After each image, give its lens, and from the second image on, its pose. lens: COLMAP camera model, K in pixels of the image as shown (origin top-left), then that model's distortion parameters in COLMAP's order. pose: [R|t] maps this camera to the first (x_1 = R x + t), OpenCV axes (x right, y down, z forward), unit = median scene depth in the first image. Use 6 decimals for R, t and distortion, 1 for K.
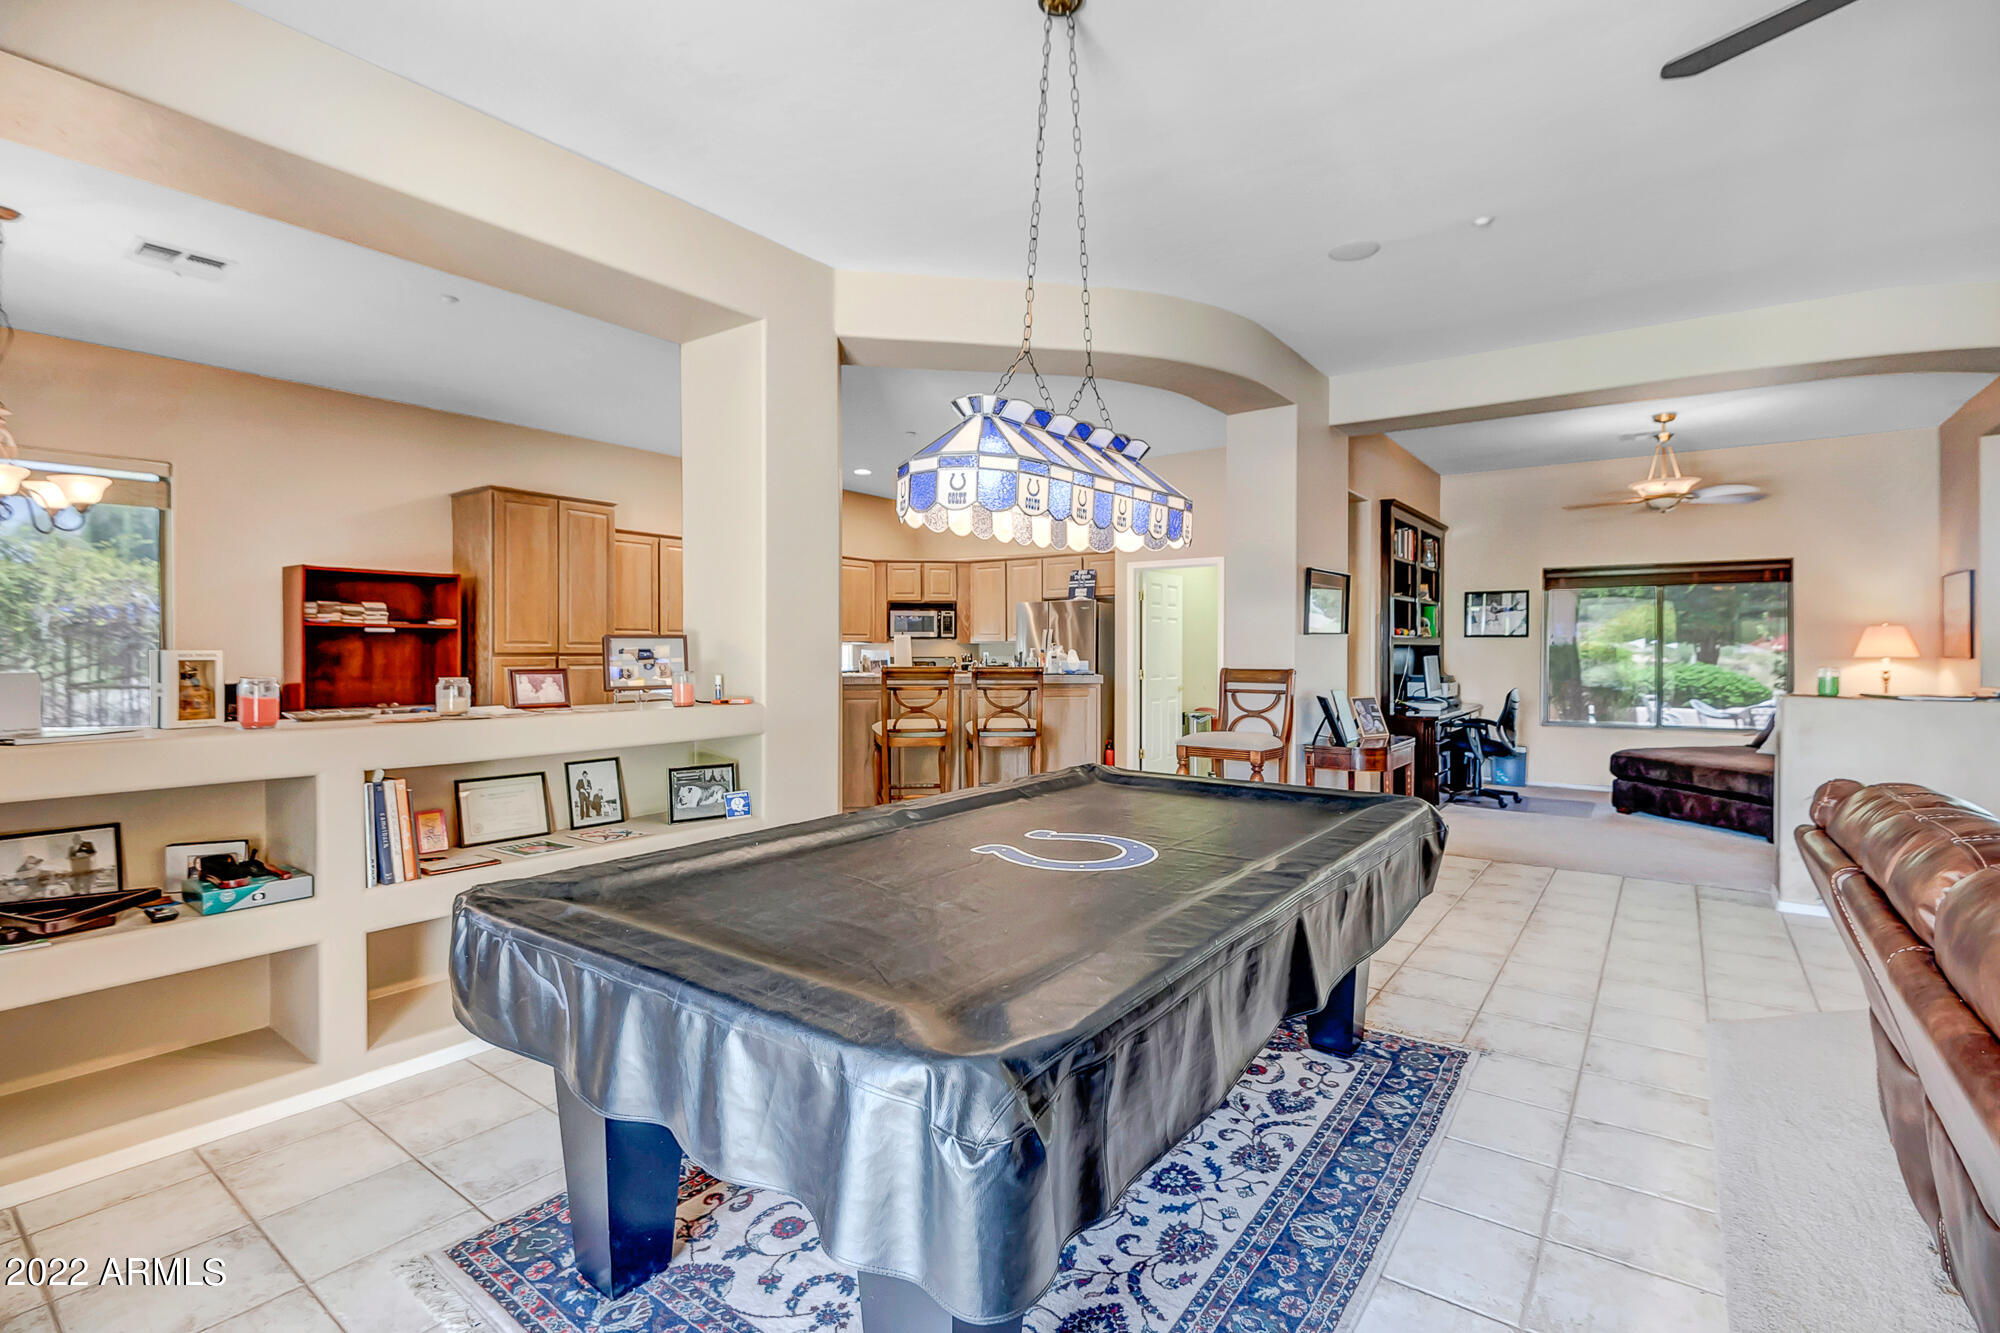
lens RADIAL K [[906.2, 0, 999.3], [0, 906.2, 649.8], [0, 0, 1]] dist [0.006469, -0.005115]
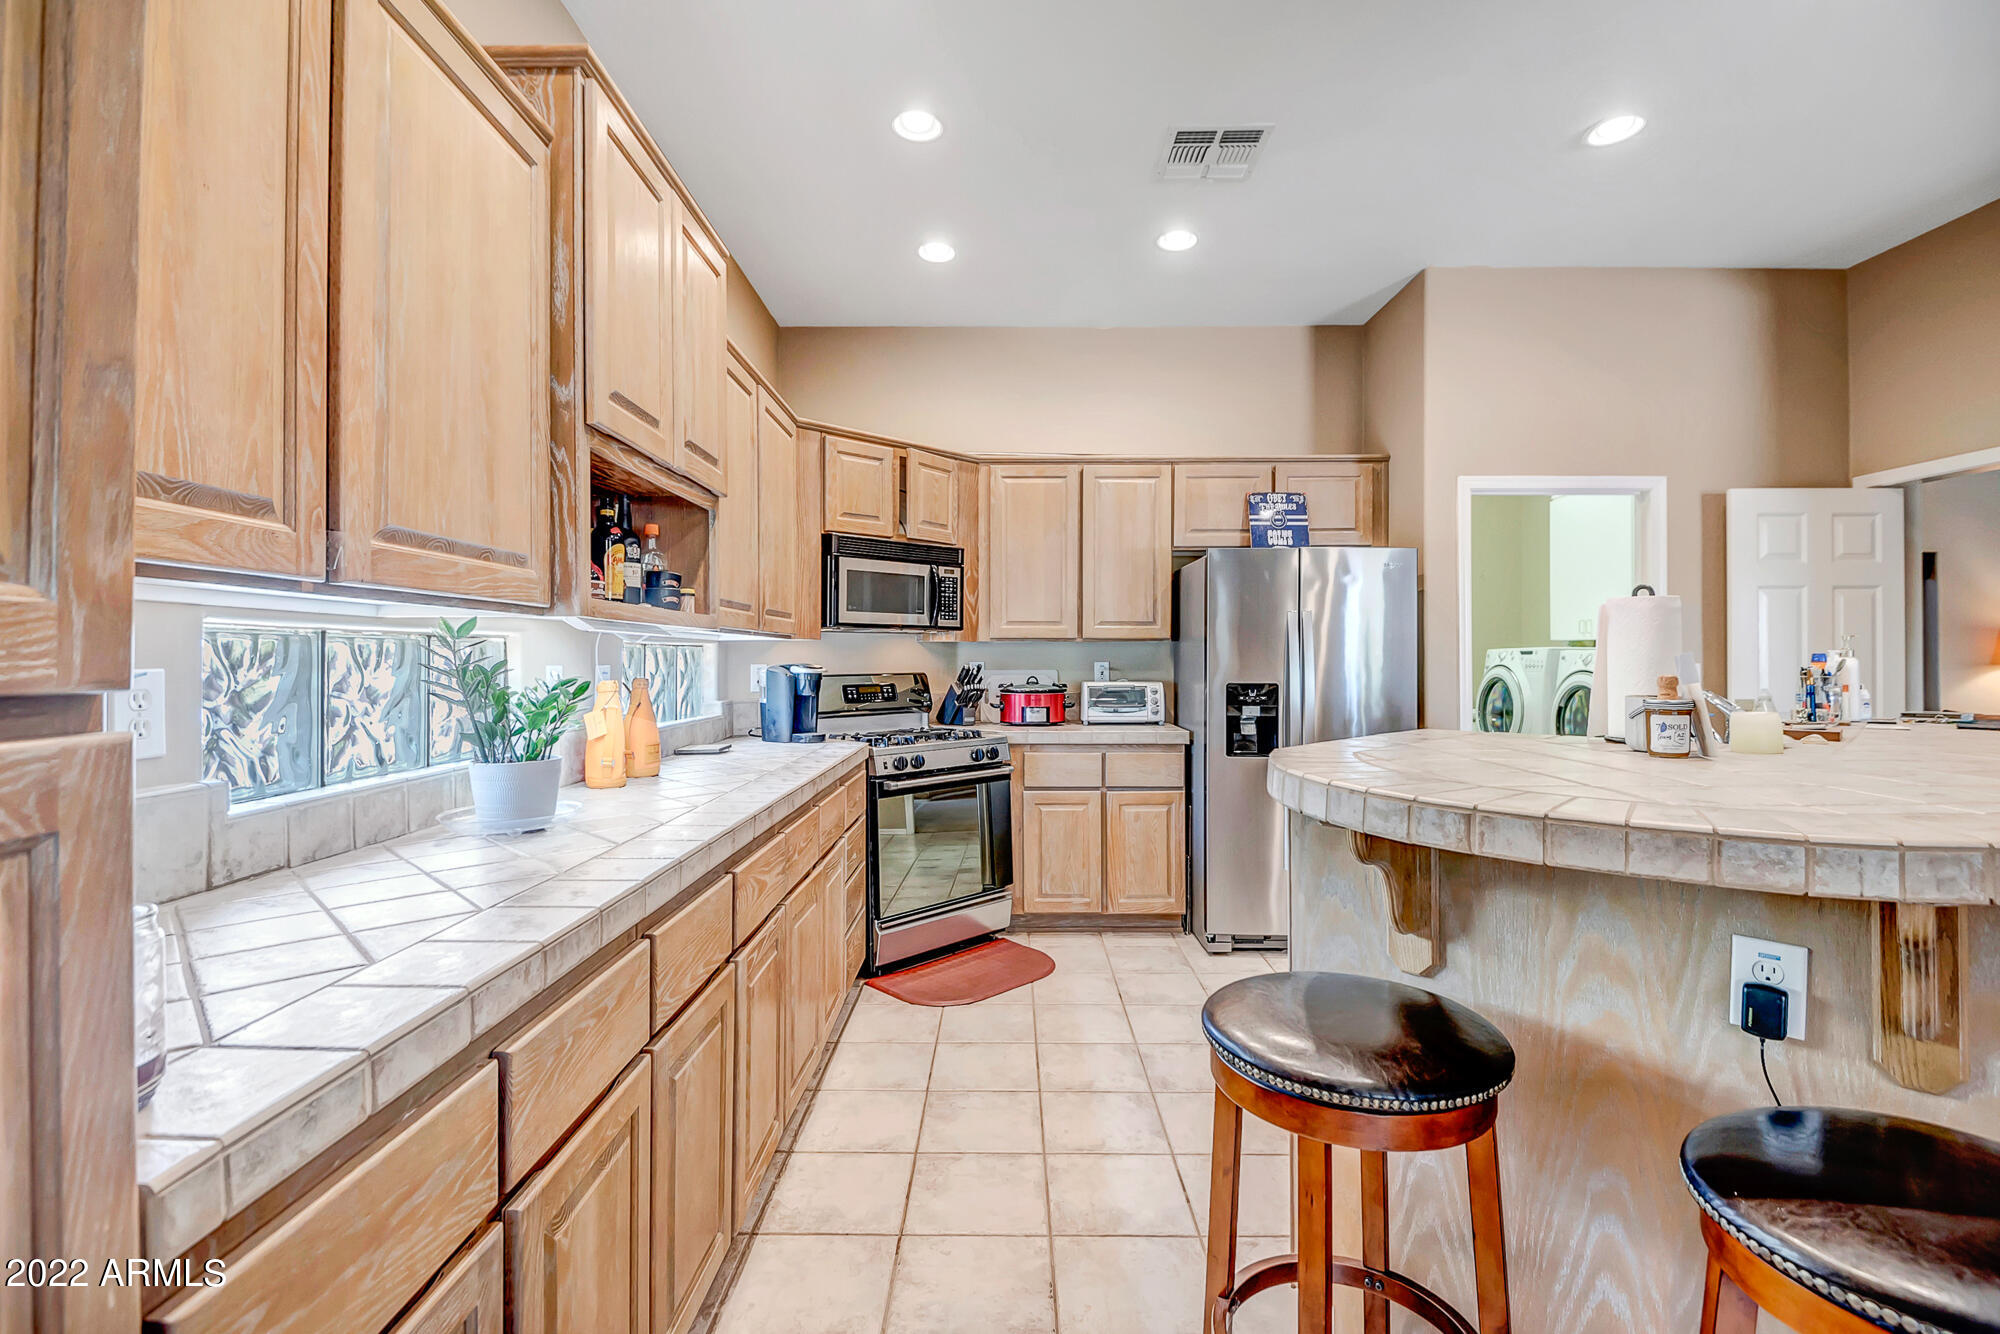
lens RADIAL K [[906.2, 0, 988.6], [0, 906.2, 656.3], [0, 0, 1]] dist [0.006469, -0.005115]
pose [[0.813797, 0.000251, 0.581149, -0.432421], [0.000964, 0.999998, -0.001782, 0.001615], [-0.581148, 0.002011, 0.813795, 0.938125]]
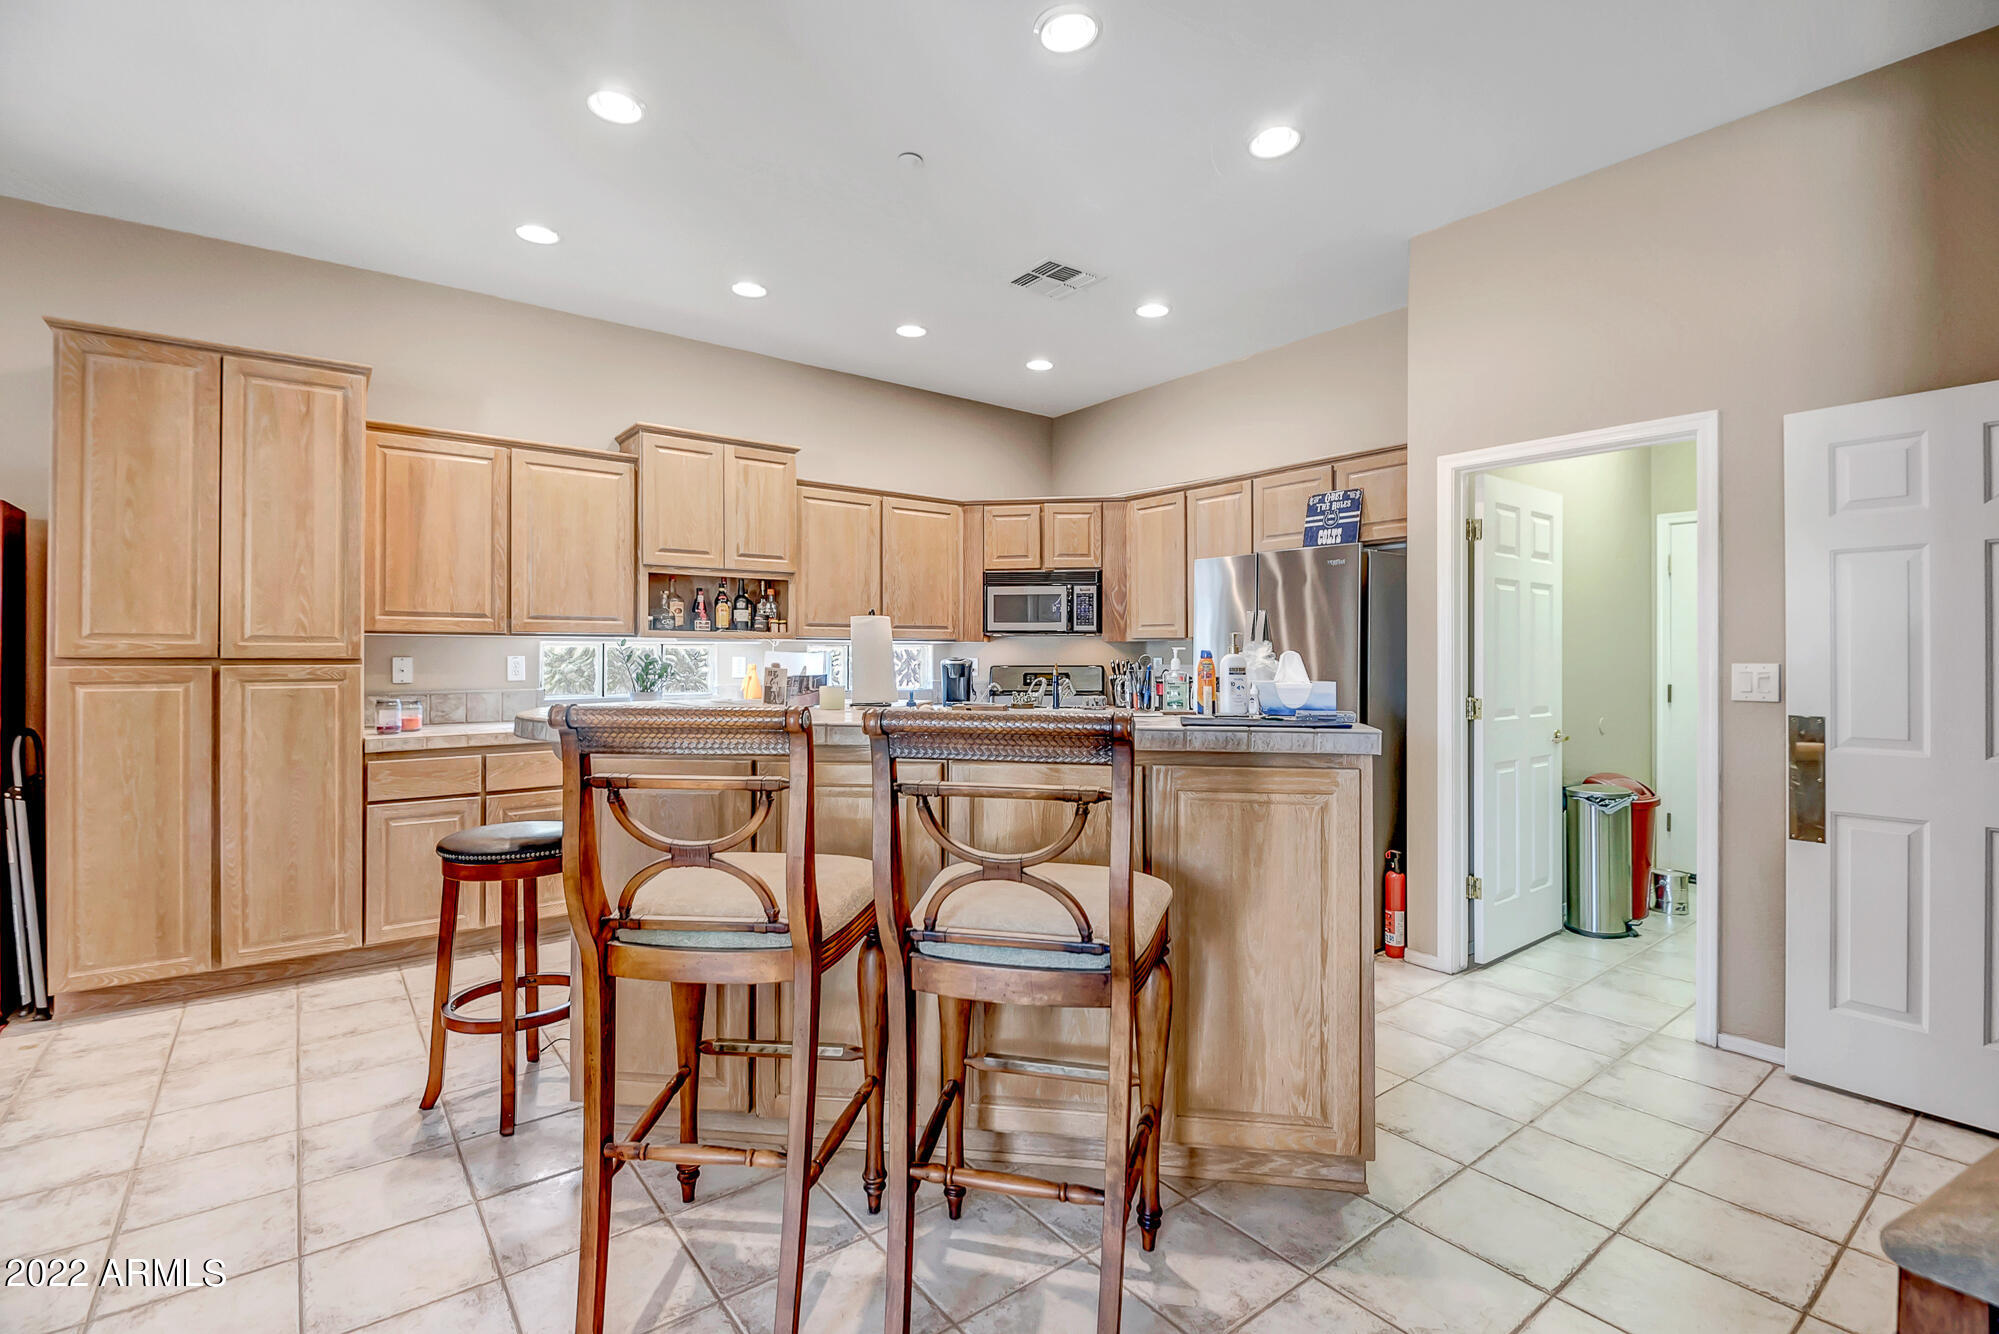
lens RADIAL K [[905.7, 0, 994.4], [0, 905.7, 654.8], [0, 0, 1]] dist [0.006469, -0.005115]
pose [[0.960437, 0.000997, -0.278496, 0.070344], [-0.000999, 0.999999, 0.000135, 0.001854], [0.278496, 0.000149, 0.960437, 0.638561]]
